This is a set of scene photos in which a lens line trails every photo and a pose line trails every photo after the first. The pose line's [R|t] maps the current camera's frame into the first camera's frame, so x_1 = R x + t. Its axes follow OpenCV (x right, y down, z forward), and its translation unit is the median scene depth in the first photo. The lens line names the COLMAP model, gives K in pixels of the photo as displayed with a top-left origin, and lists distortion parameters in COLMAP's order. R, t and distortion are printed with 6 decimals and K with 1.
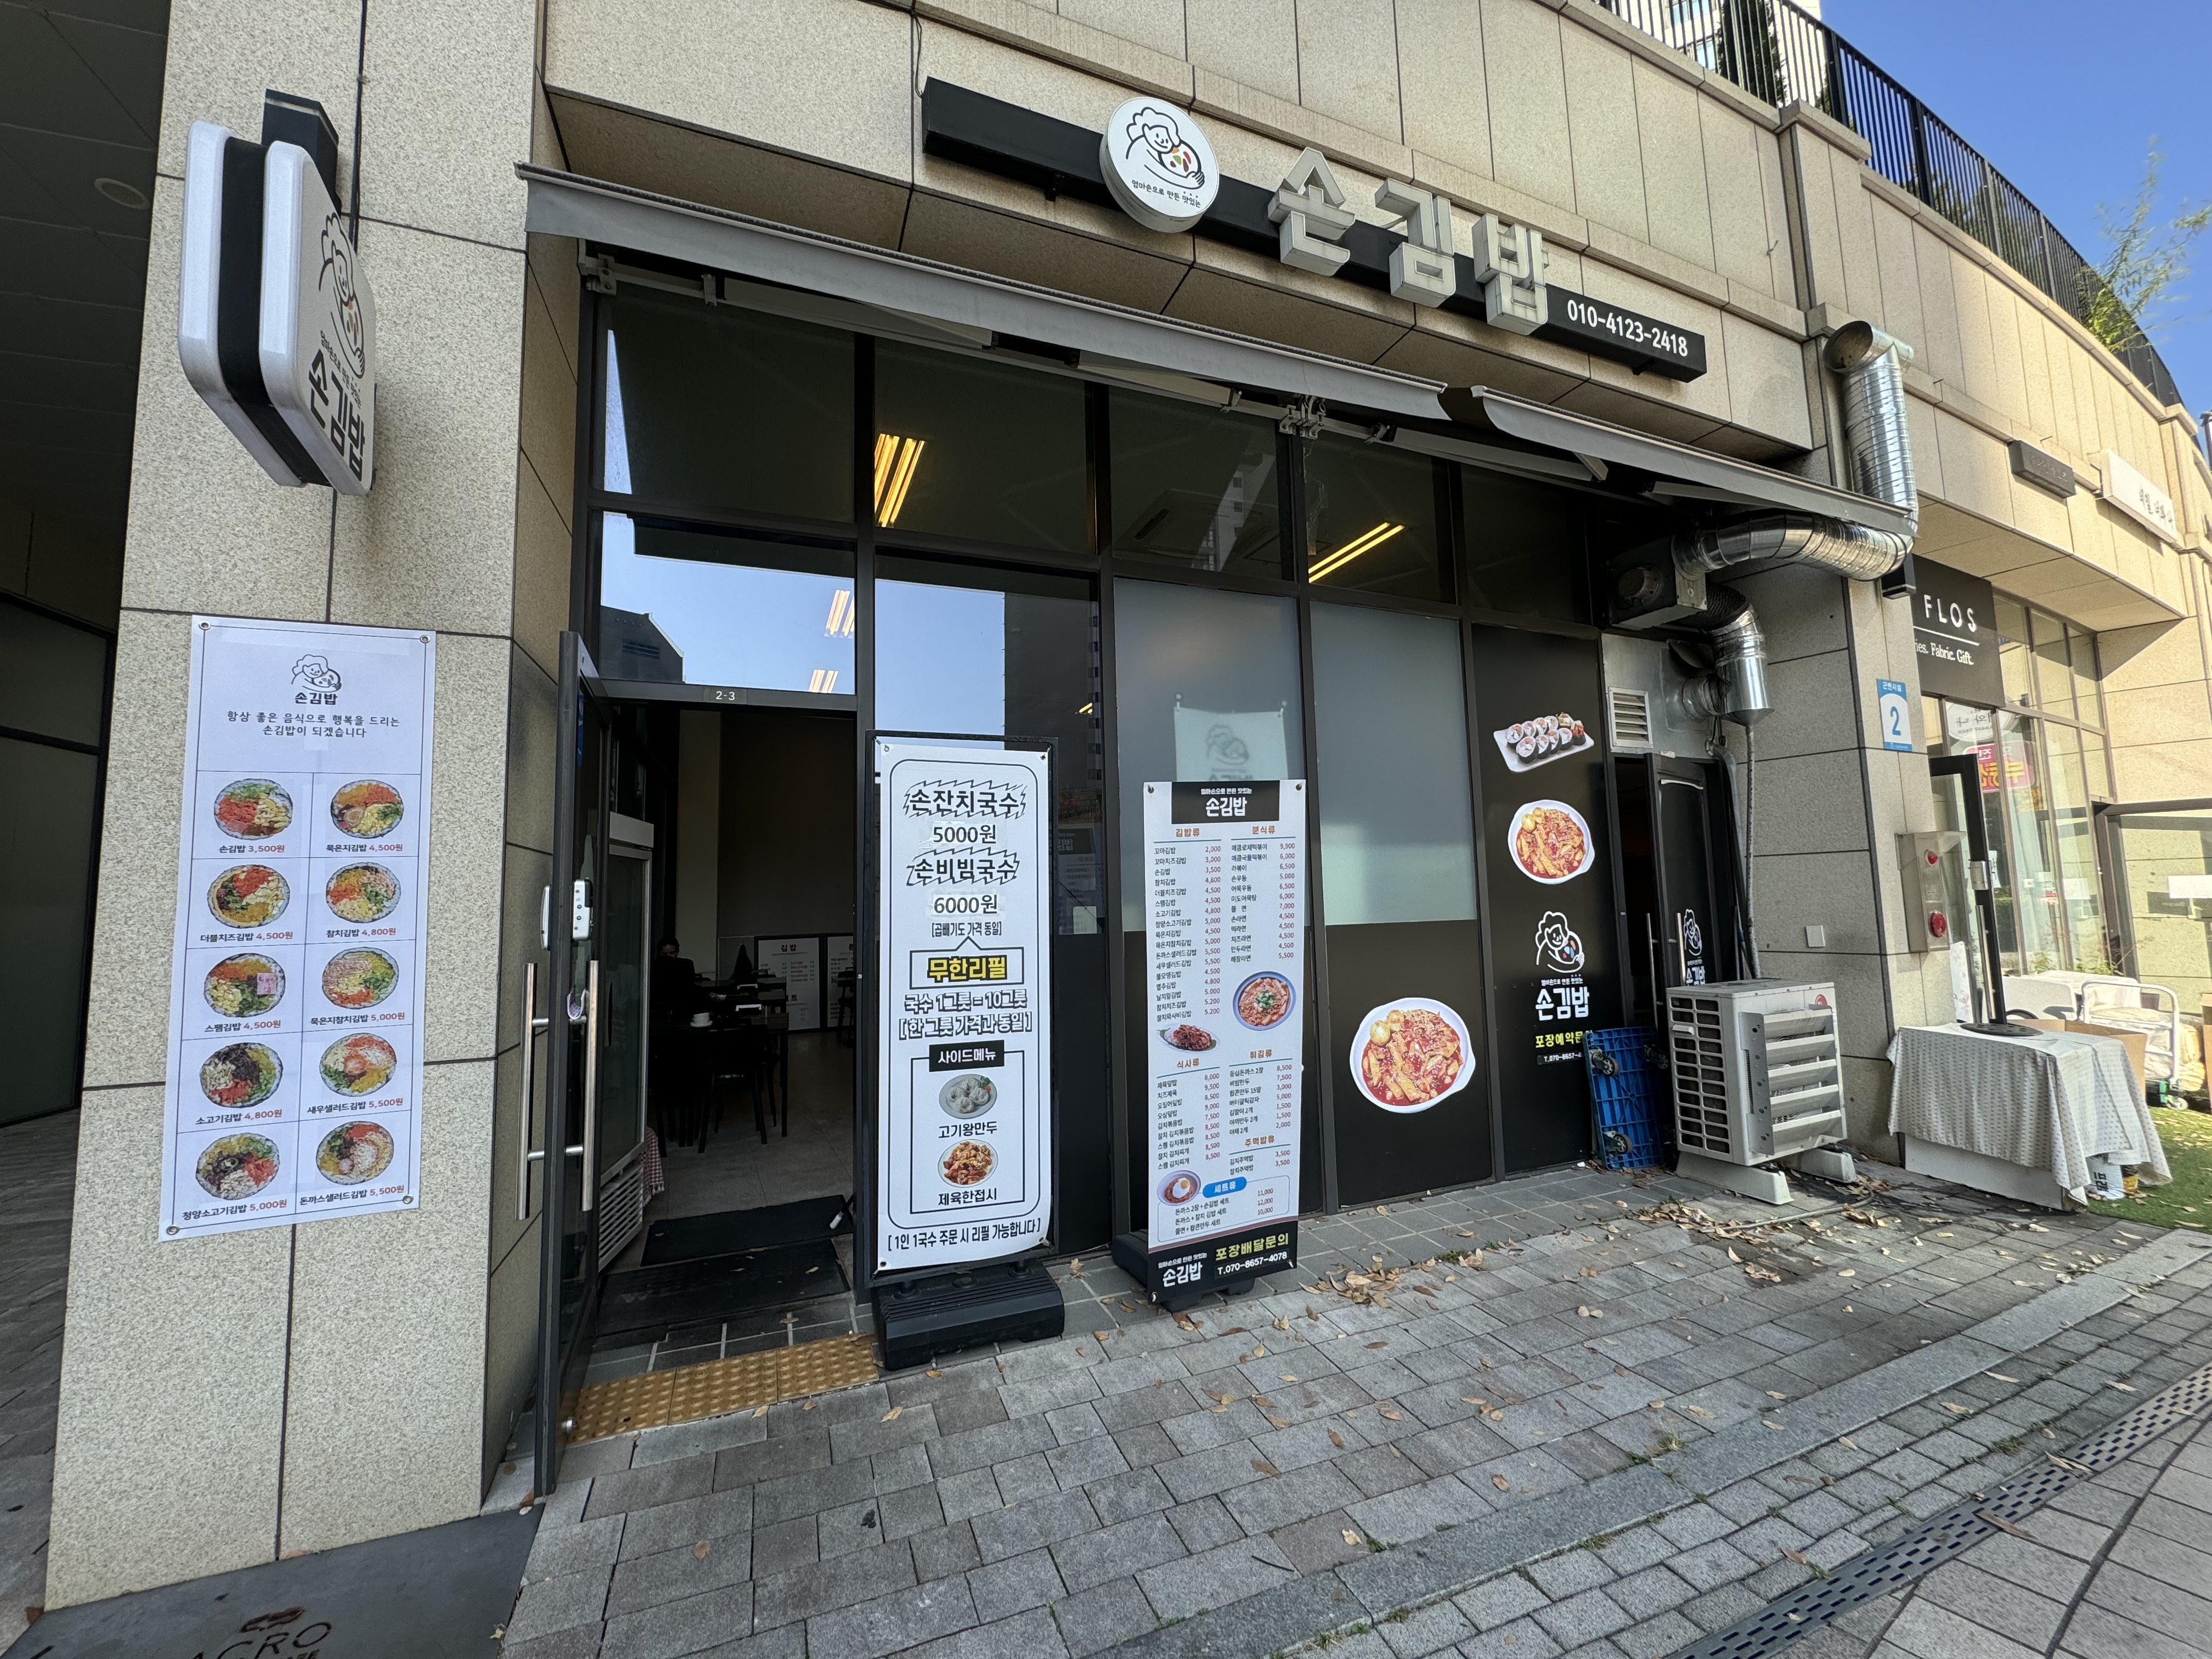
lens RADIAL K [[862.7, 0, 1106.0], [0, 862.7, 829.5], [0, 0, 1]] dist [0.017777, 0.000030]
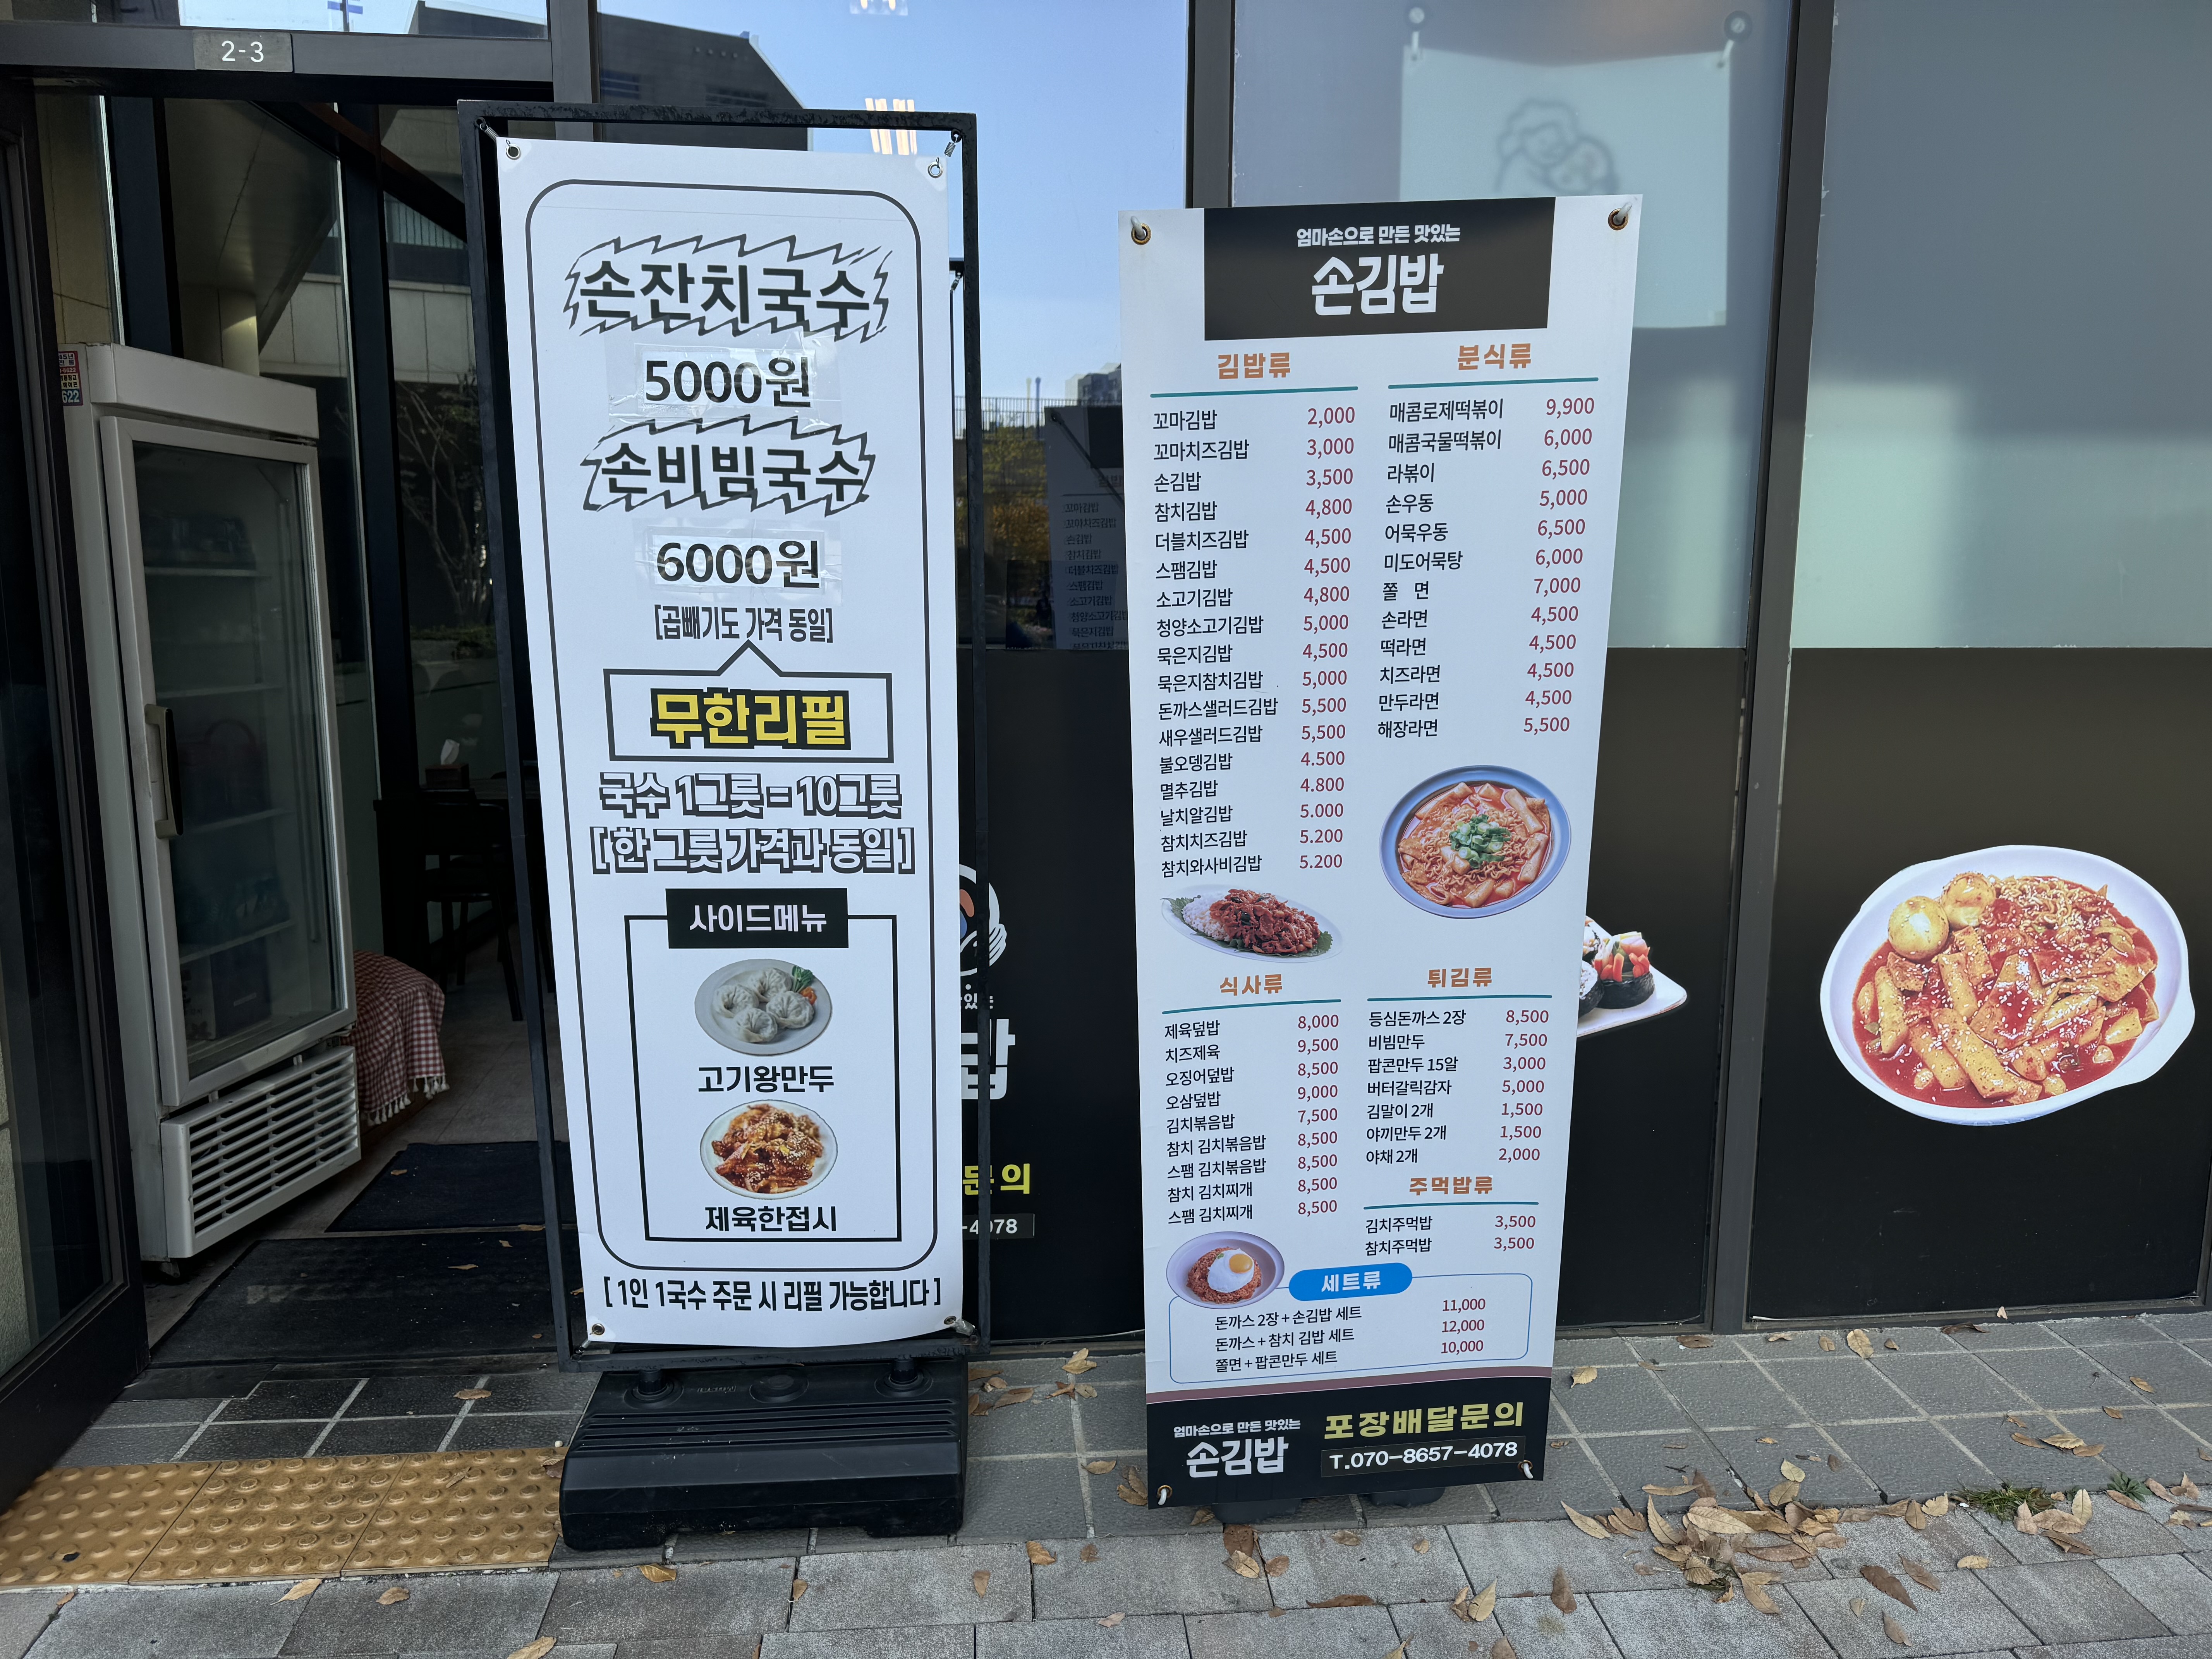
lens RADIAL K [[1534.3, 0, 1106.0], [0, 1534.3, 829.5], [0, 0, 1]] dist [0.101725, -0.104755]
pose [[0.960577, 0.068170, -0.269525, 0.210473], [-0.003798, 0.972599, 0.232459, 0.039246], [0.277987, -0.222271, 0.934515, 0.339057]]
